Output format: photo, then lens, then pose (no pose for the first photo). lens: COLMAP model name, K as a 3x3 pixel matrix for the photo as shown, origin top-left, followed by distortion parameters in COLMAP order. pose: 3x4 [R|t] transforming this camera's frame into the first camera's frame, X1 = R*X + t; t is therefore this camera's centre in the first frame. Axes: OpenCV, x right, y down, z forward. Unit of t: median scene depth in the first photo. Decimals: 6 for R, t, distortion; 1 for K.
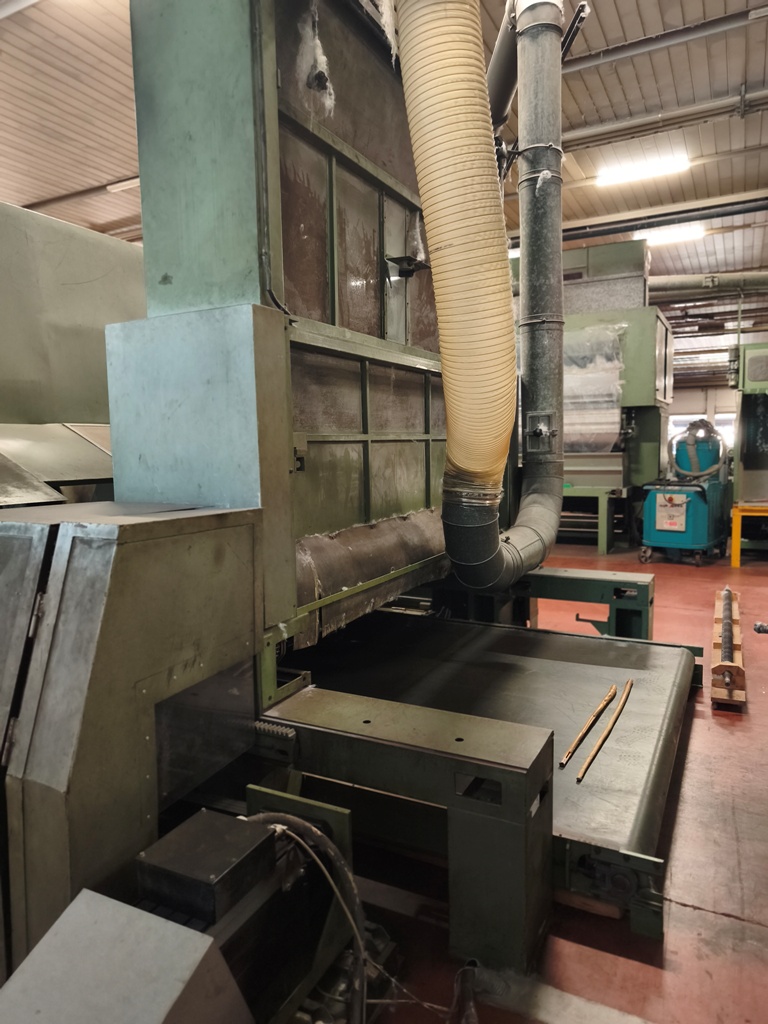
lens RADIAL K [[689.3, 0, 384.0], [0, 689.3, 512.0], [0, 0, 1]] dist [0.037383, -0.032899]
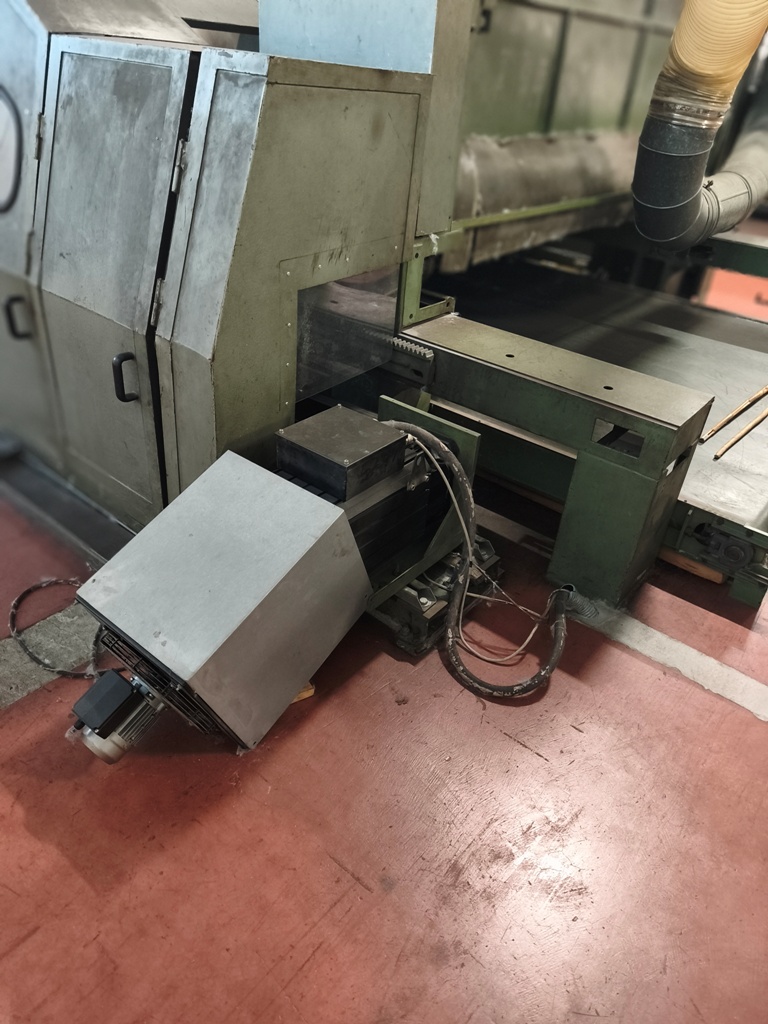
lens RADIAL K [[689.3, 0, 384.0], [0, 689.3, 512.0], [0, 0, 1]] dist [0.037383, -0.032899]
pose [[0.973708, 0.192372, -0.122006, -0.038430], [-0.116484, 0.880737, 0.459058, 0.085067], [0.195765, -0.432777, 0.879989, 0.055287]]
